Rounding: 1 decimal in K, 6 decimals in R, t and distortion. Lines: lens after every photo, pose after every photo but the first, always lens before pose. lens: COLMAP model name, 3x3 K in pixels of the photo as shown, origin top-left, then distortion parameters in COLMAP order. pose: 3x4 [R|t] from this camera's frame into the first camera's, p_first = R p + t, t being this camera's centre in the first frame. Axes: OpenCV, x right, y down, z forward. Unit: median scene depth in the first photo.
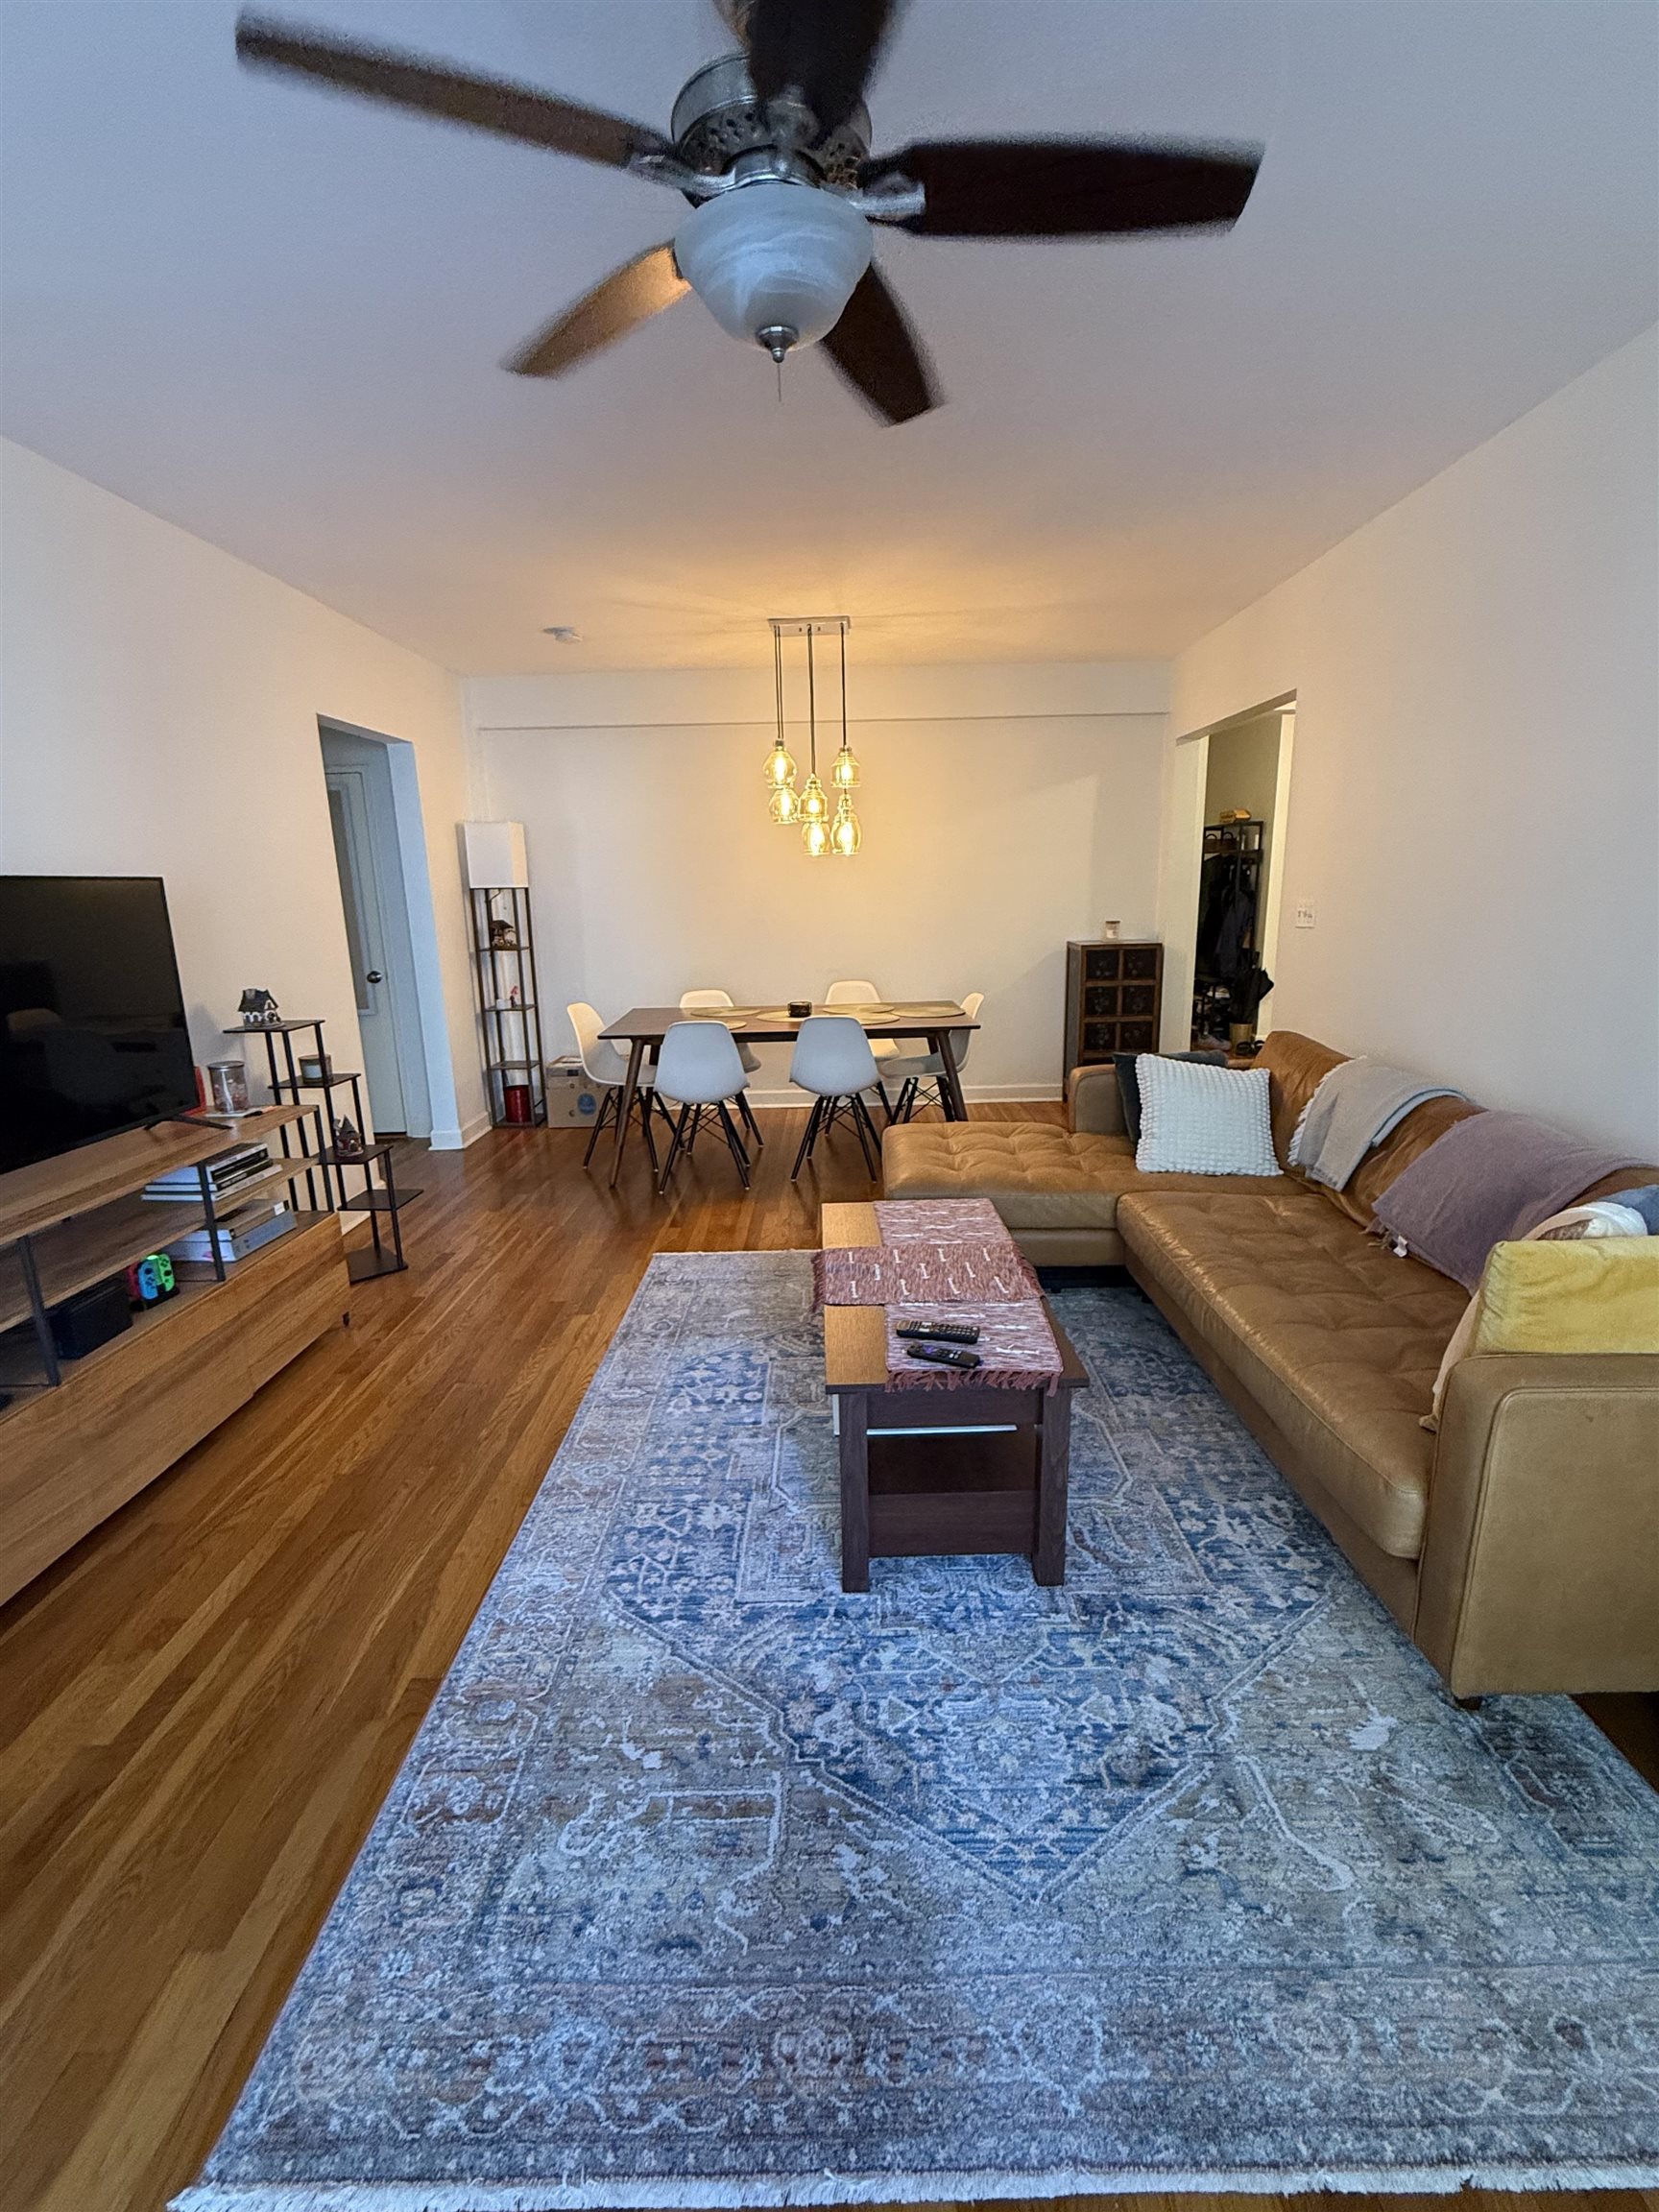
lens RADIAL K [[986.4, 0, 842.2], [0, 986.4, 1111.1], [0, 0, 1]] dist [-0.002011, -0.000079]
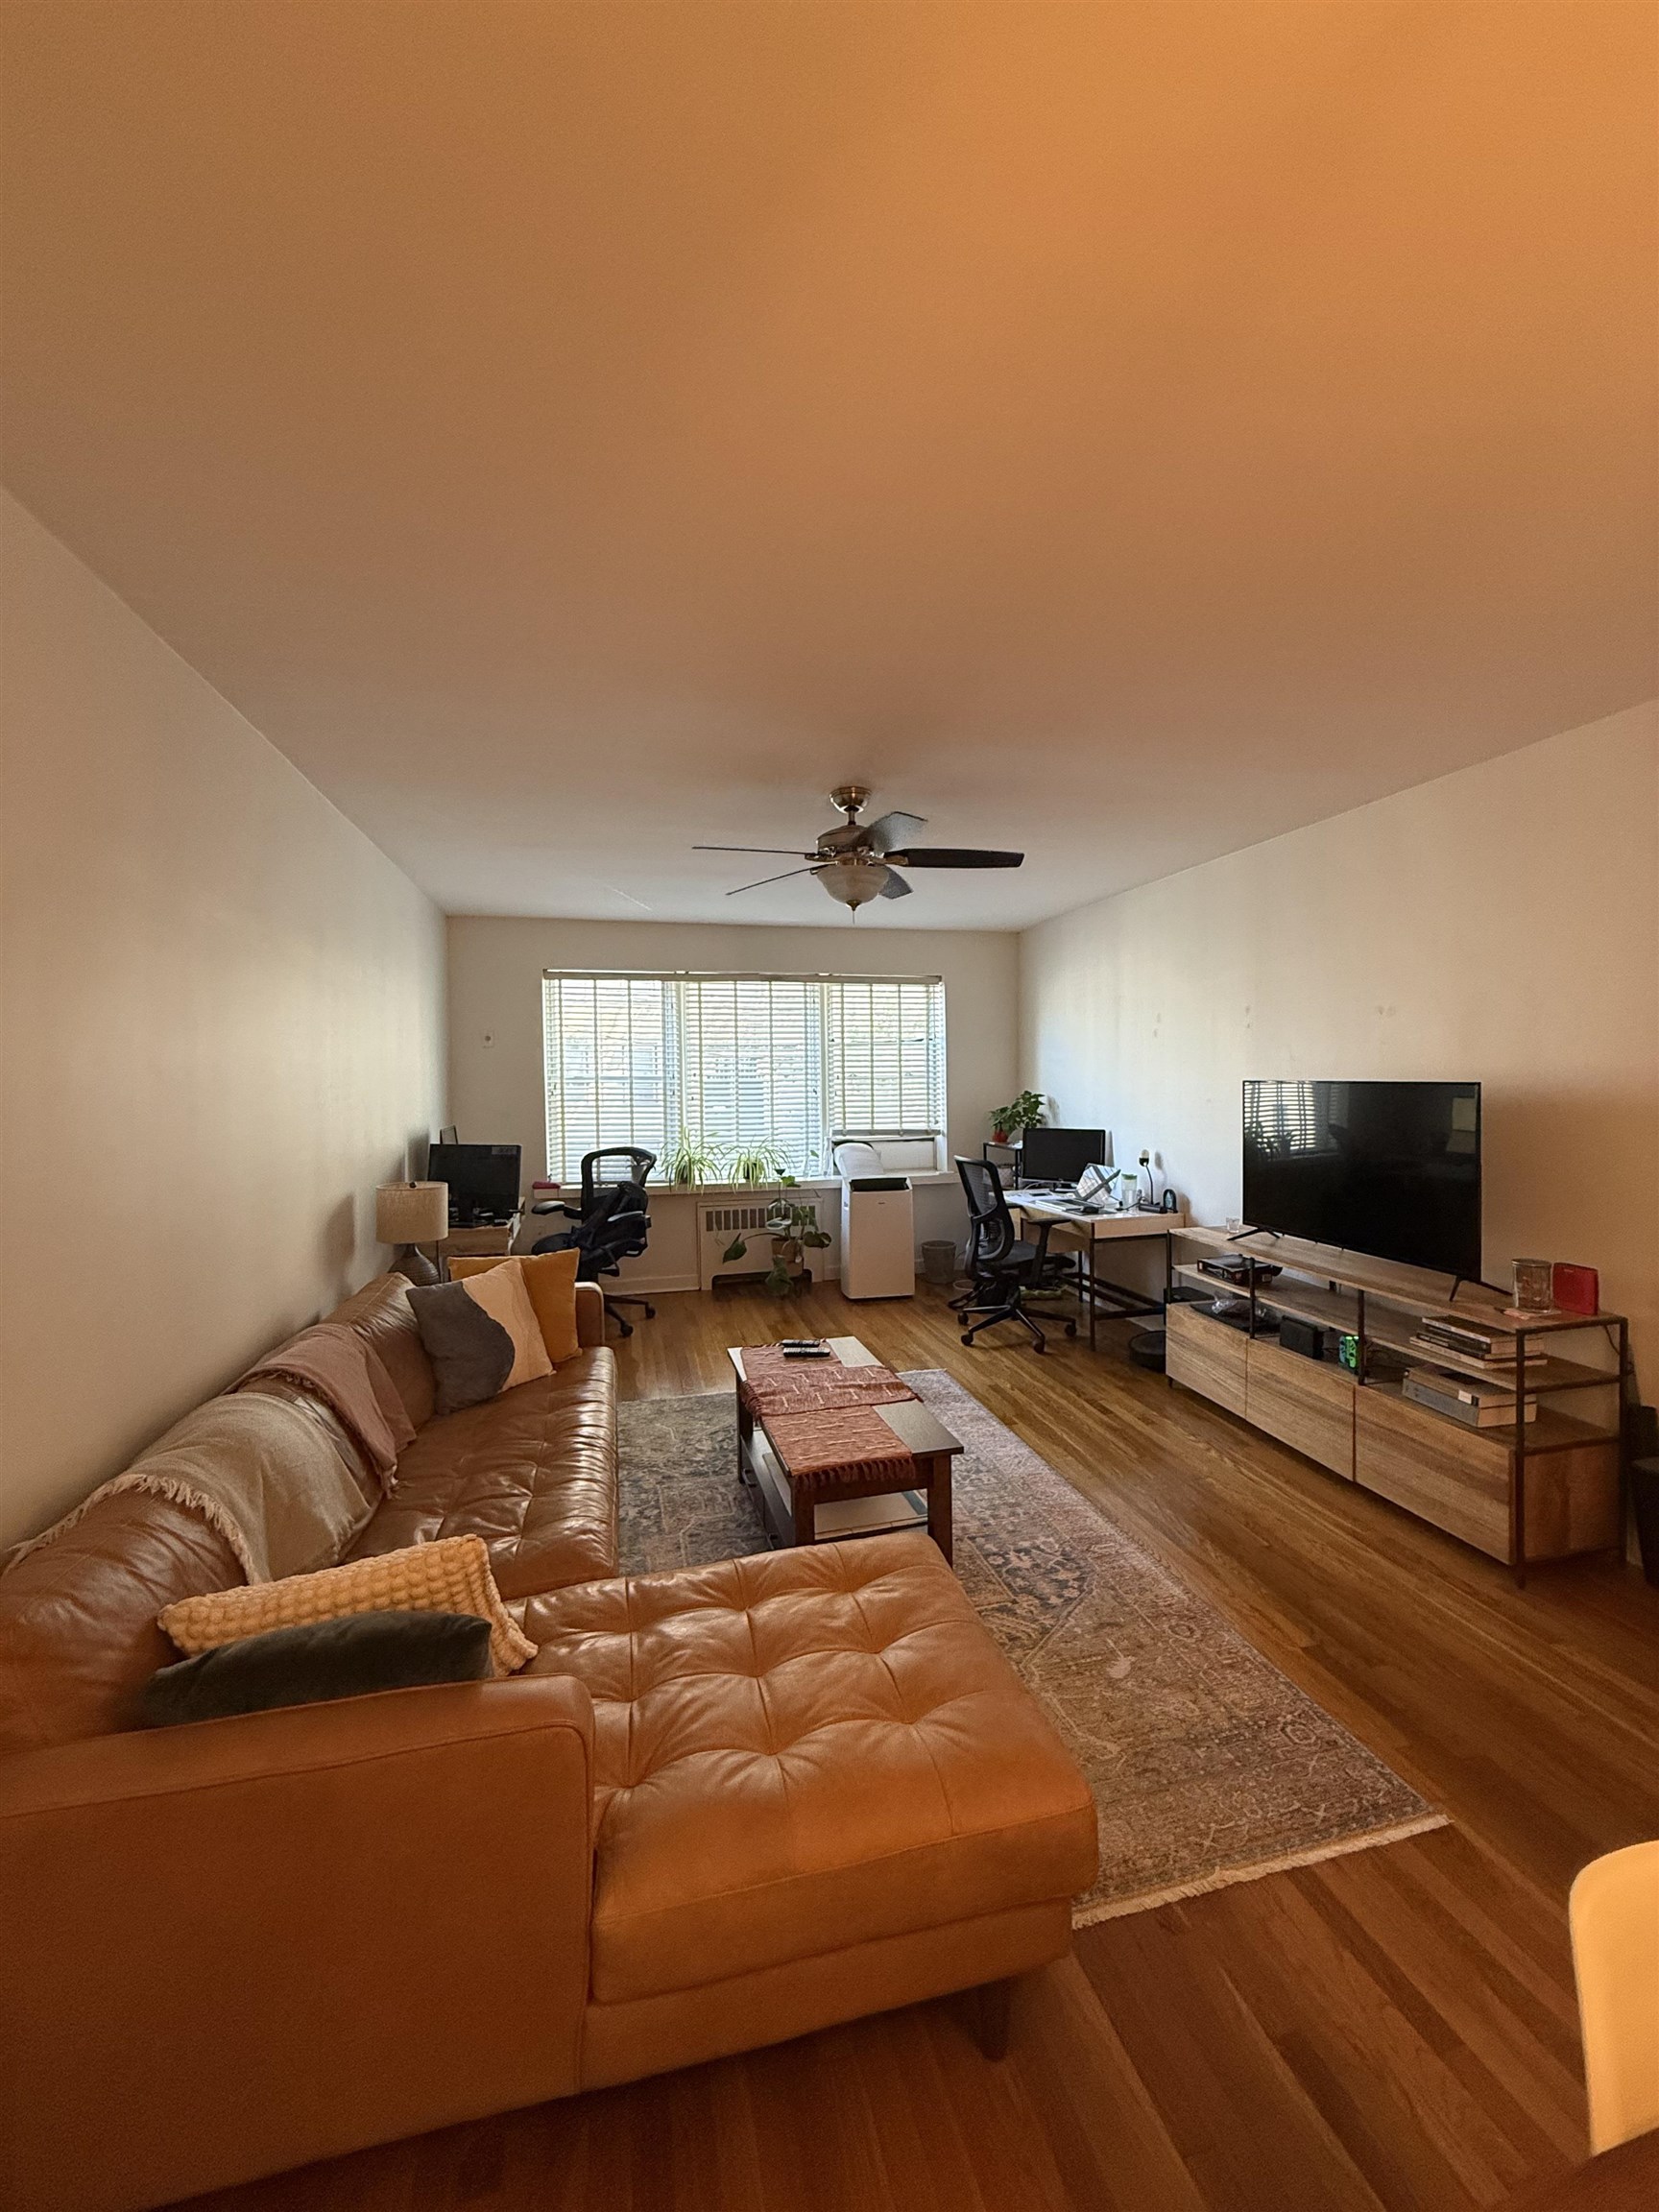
lens RADIAL K [[866.7, 0, 828.9], [0, 866.7, 1102.7], [0, 0, 1]] dist [-0.010043, -0.000127]
pose [[-0.969806, 0.047670, -0.239174, 0.330609], [-0.017940, 0.964109, 0.264902, -0.509685], [0.243217, 0.261194, -0.934143, 1.912955]]
